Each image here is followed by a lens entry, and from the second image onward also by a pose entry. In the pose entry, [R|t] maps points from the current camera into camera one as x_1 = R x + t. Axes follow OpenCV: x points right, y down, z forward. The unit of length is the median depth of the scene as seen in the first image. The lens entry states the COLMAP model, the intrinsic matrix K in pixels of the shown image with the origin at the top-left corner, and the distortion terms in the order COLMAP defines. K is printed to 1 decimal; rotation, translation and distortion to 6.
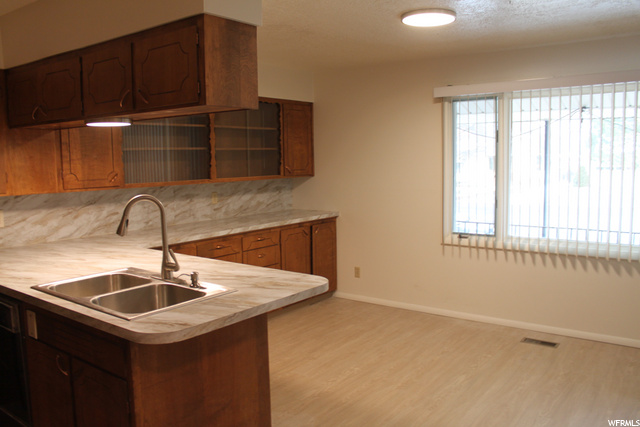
lens RADIAL K [[555.7, 0, 320.0], [0, 555.7, 213.5], [0, 0, 1]] dist [-0.008193, -0.007269]
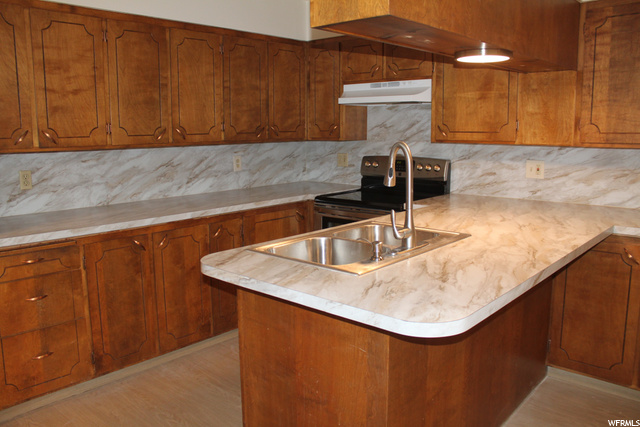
lens RADIAL K [[532.9, 0, 320.5], [0, 532.9, 200.4], [0, 0, 1]] dist [0.361843, -0.002233]
pose [[-0.023002, 0.172390, -0.984760, 0.395674], [-0.113228, 0.978234, 0.173892, -0.064184], [0.993303, 0.115502, -0.002982, 0.624088]]
